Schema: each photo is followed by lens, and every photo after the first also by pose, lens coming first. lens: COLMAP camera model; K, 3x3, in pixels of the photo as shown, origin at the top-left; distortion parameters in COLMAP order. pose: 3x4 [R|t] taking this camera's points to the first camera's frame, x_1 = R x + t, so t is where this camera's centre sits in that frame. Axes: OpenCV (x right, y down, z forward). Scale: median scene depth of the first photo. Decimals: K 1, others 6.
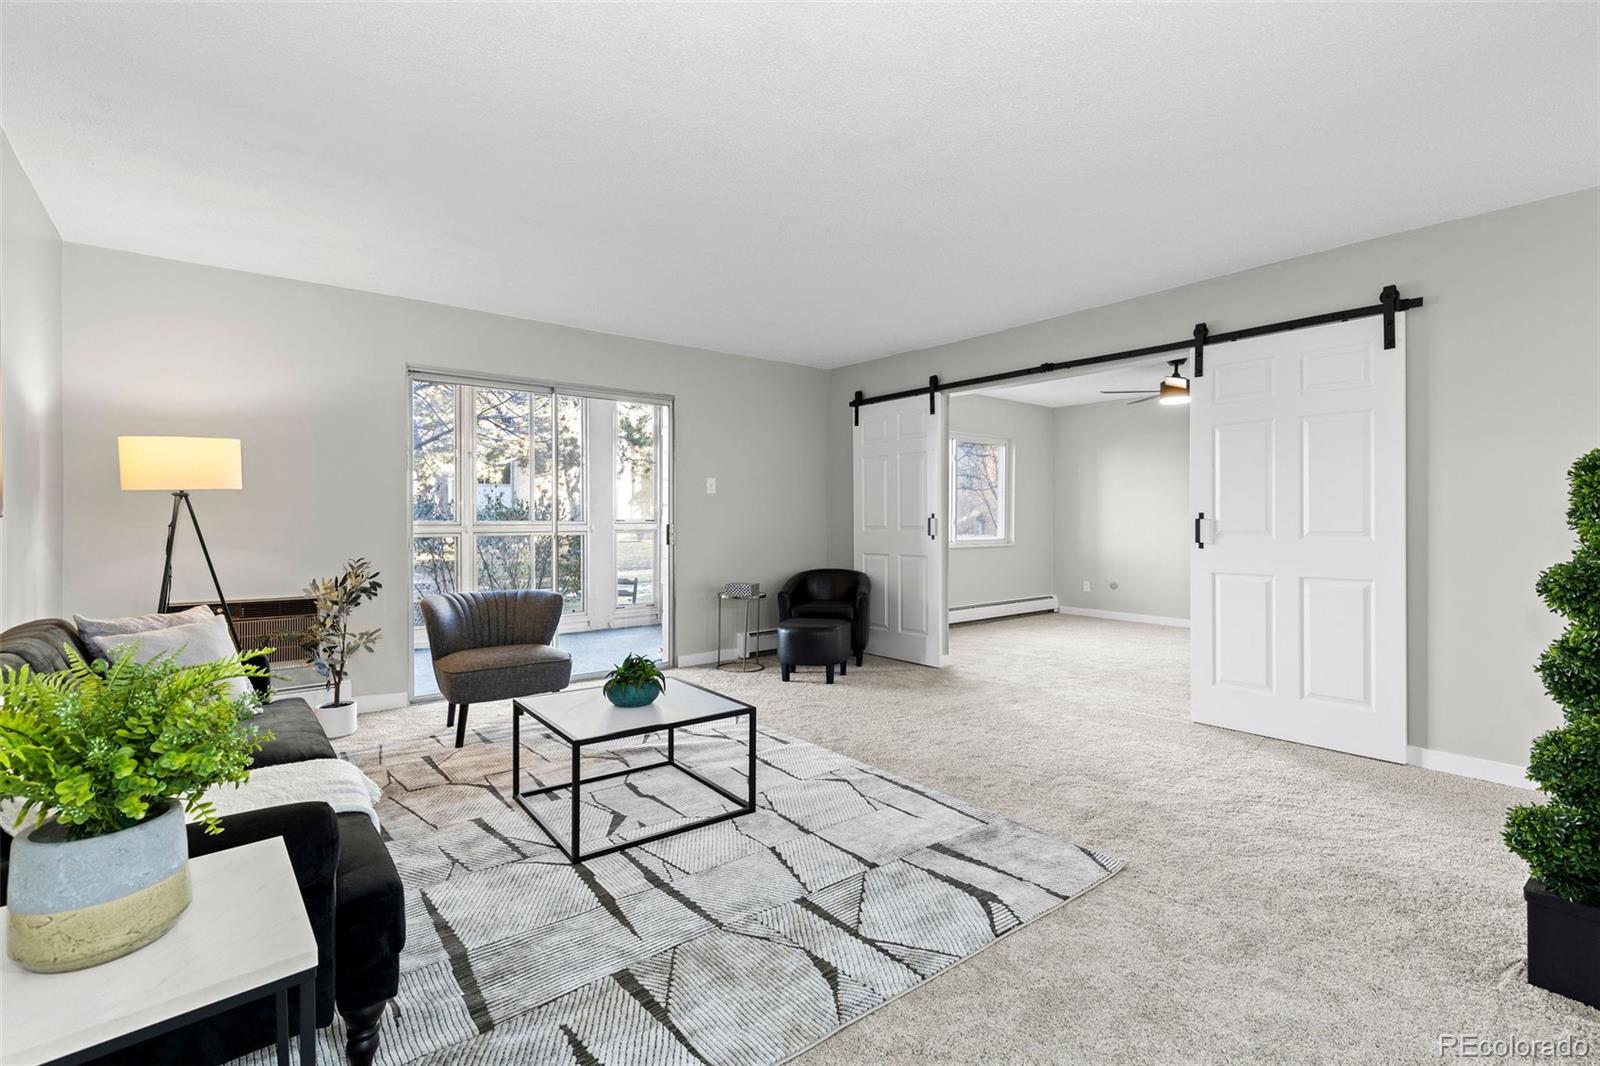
lens RADIAL K [[724.4, 0, 765.3], [0, 724.4, 522.5], [0, 0, 1]] dist [0.005920, -0.000417]
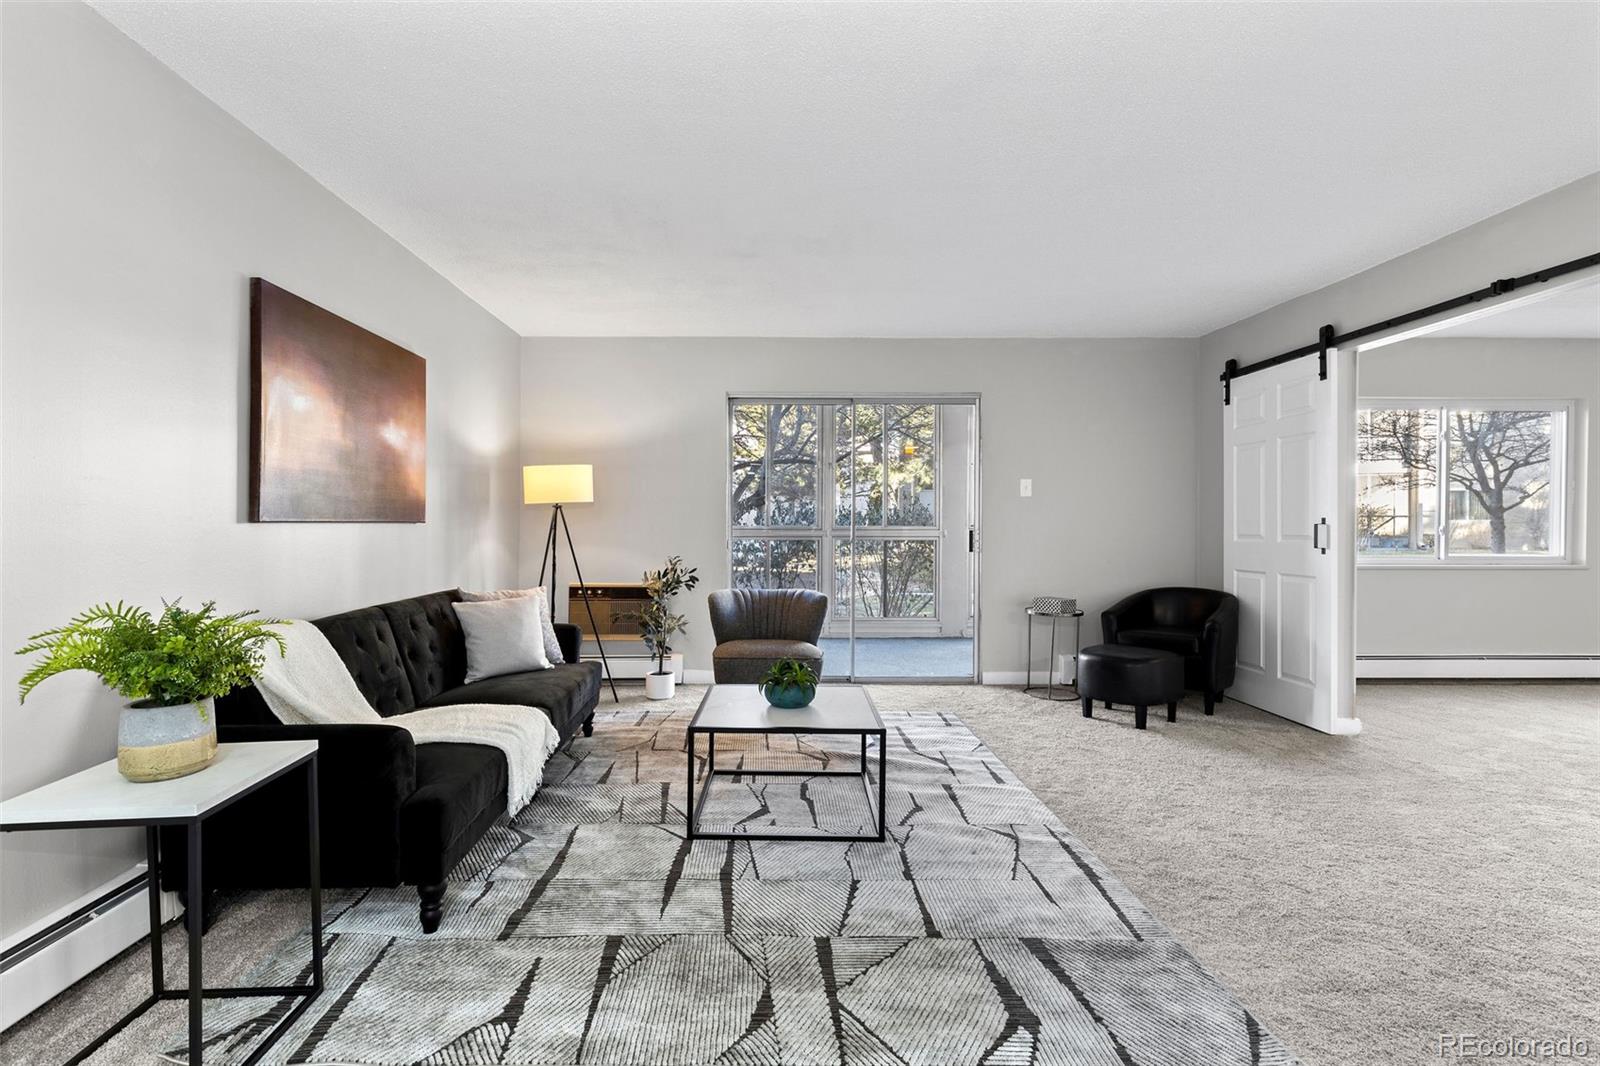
lens RADIAL K [[724.4, 0, 765.3], [0, 724.4, 522.5], [0, 0, 1]] dist [0.005920, -0.000417]
pose [[0.793148, 0.000822, -0.609029, 0.344714], [-0.004755, 0.999977, -0.004844, -0.002560], [0.609011, 0.006738, 0.793133, 0.137705]]
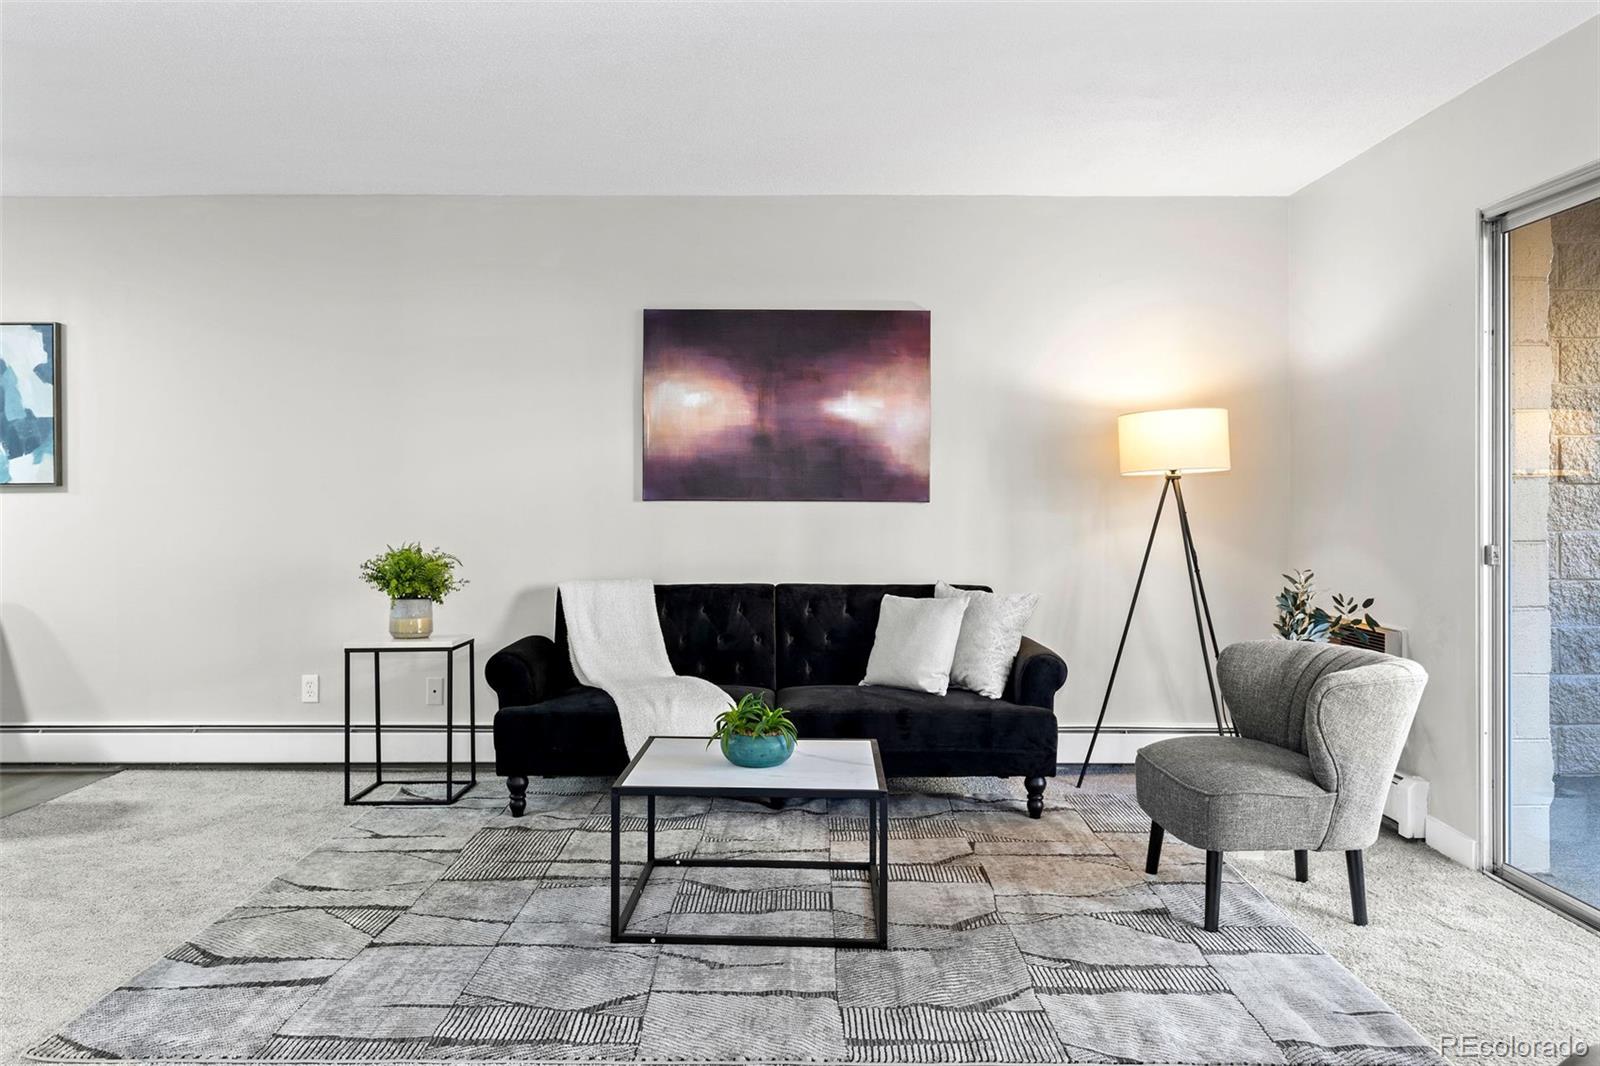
lens RADIAL K [[1250.4, 0, 799.8], [0, 1250.4, 499.7], [0, 0, 1]] dist [-0.007081, -0.000056]
pose [[-0.597478, -0.002107, -0.801882, 0.650281], [-0.008428, 0.999958, 0.003652, -0.012530], [0.801841, 0.008940, -0.597471, 1.474281]]
